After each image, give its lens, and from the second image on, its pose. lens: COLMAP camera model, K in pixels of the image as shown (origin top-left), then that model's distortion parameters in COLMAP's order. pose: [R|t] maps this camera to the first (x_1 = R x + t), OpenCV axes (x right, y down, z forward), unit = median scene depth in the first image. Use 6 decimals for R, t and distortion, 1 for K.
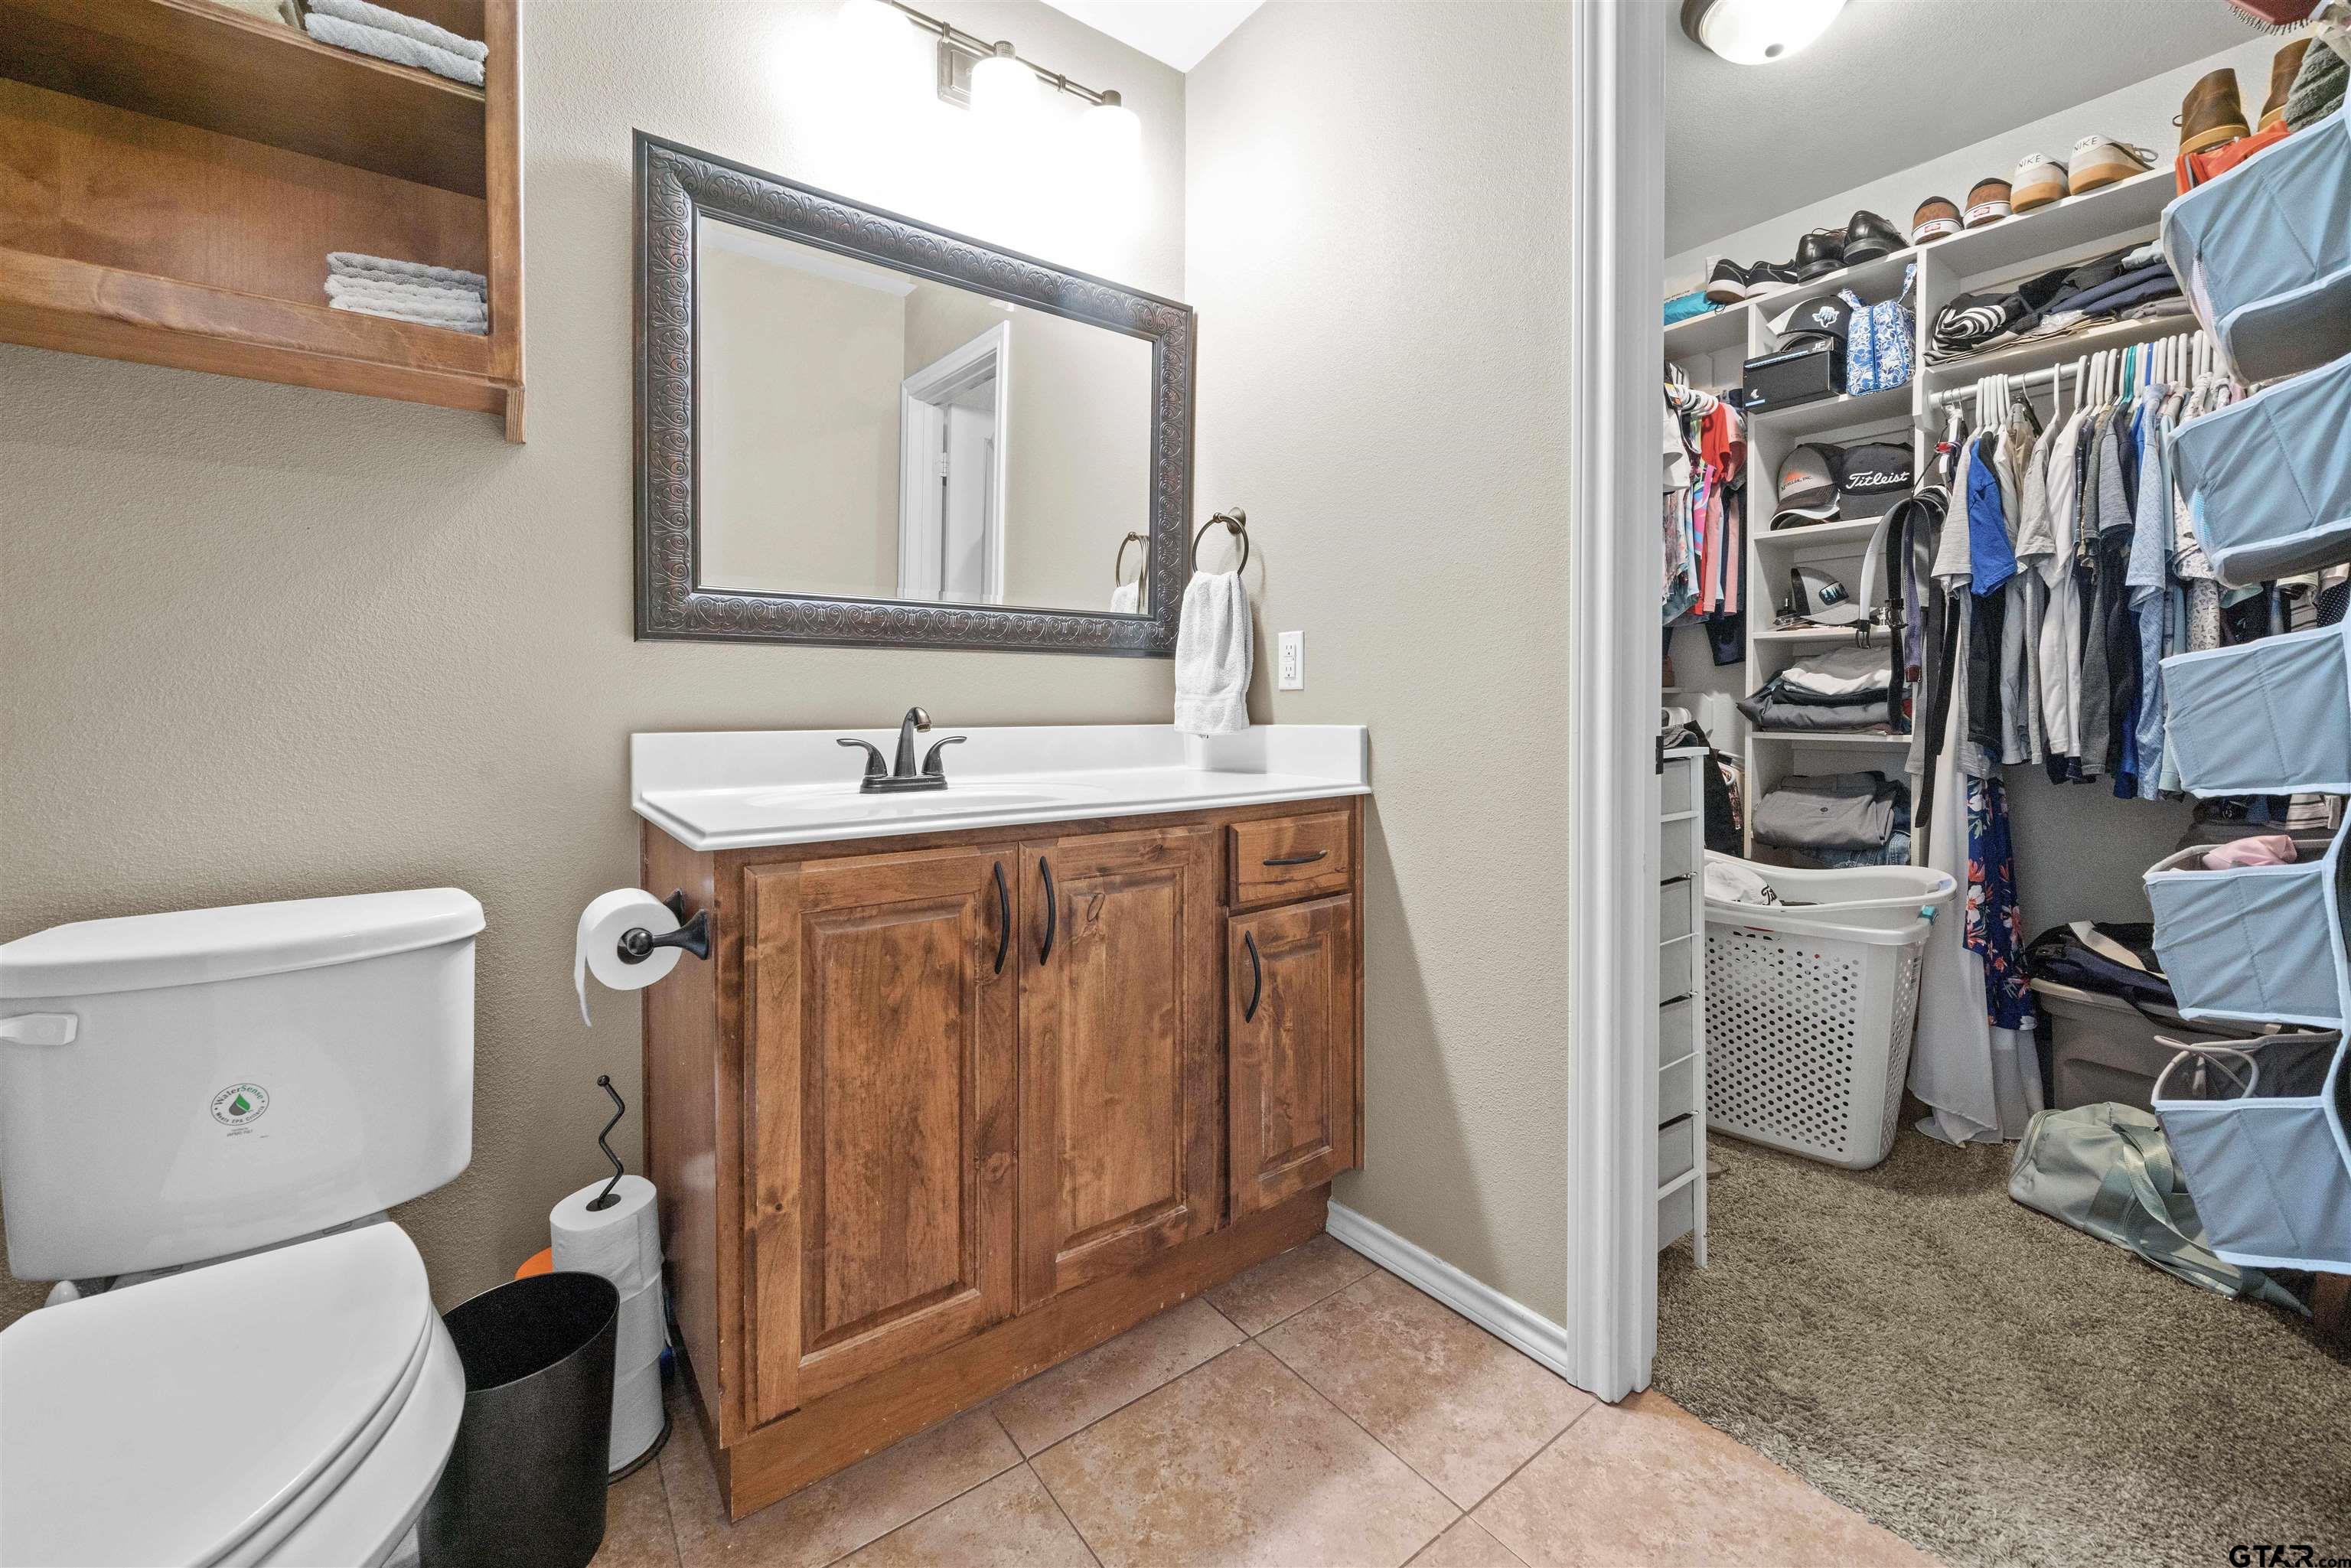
lens RADIAL K [[933.4, 0, 1190.3], [0, 933.4, 693.8], [0, 0, 1]] dist [-0.002340, -0.000152]
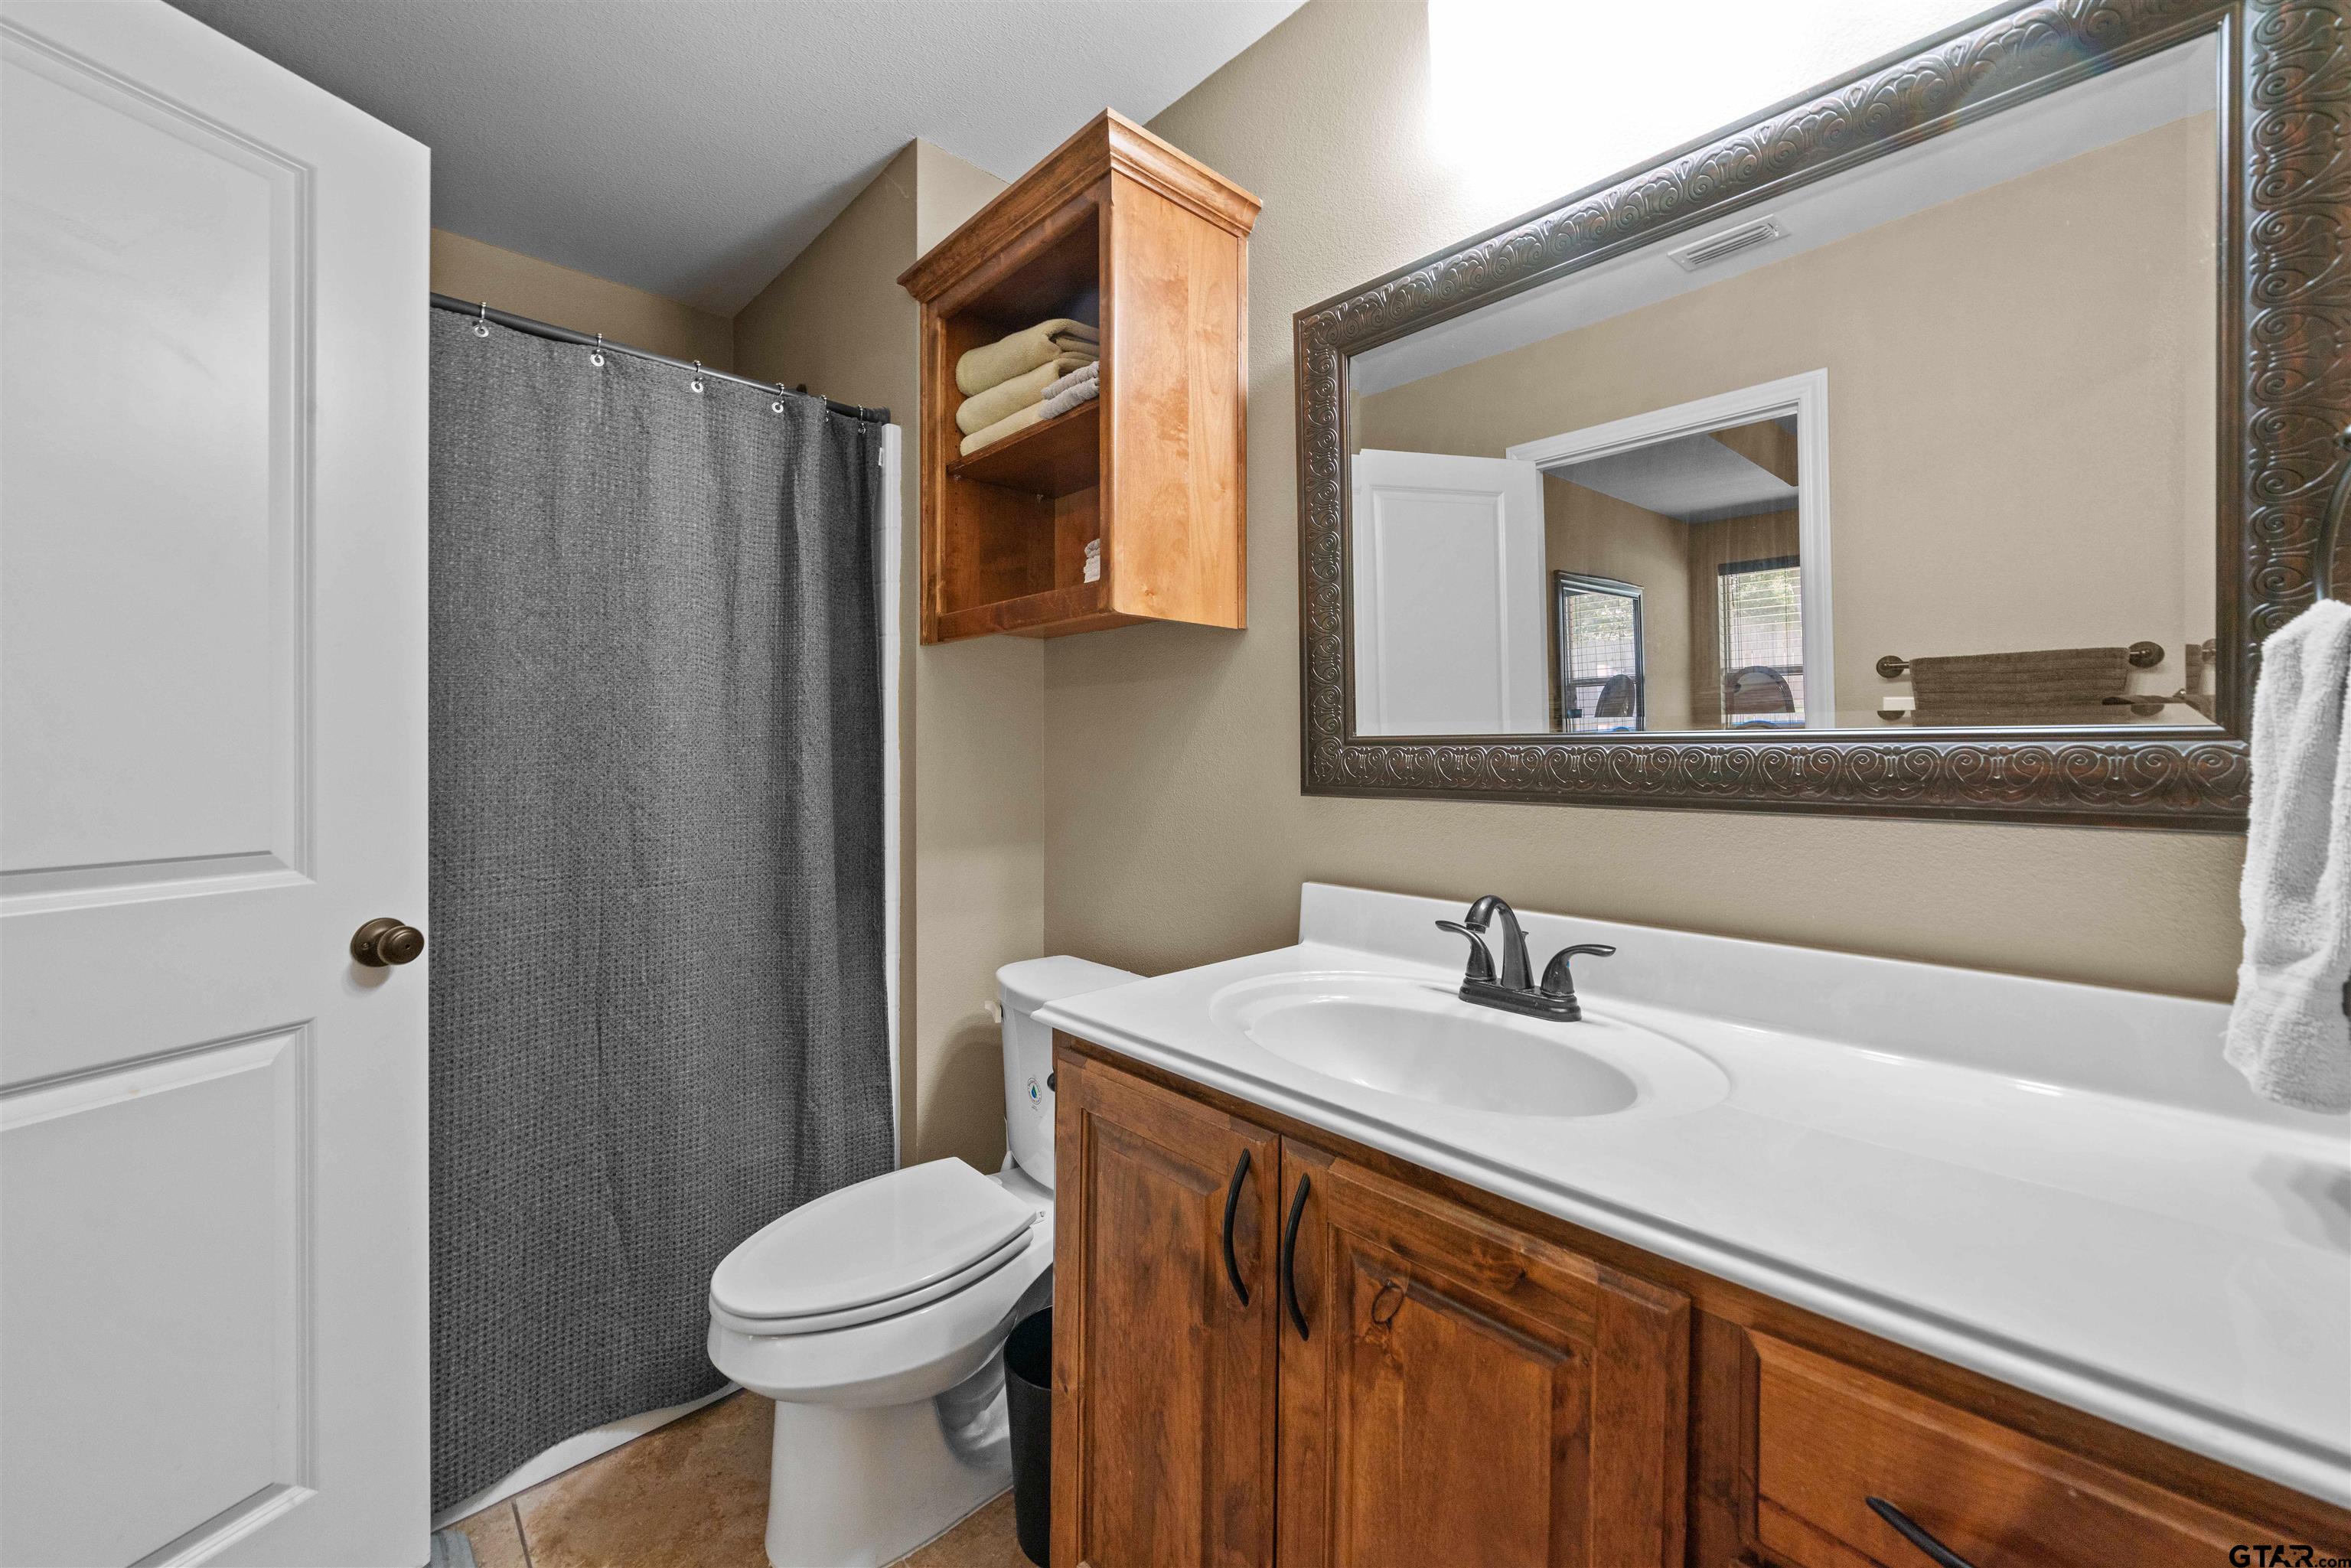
lens RADIAL K [[911.3, 0, 1188.4], [0, 911.3, 743.3], [0, 0, 1]] dist [-0.002936, -0.000137]
pose [[0.111416, -0.005896, -0.993756, 0.429008], [0.004052, 0.999977, -0.005479, -0.114342], [0.993766, -0.003417, 0.111438, 0.771805]]
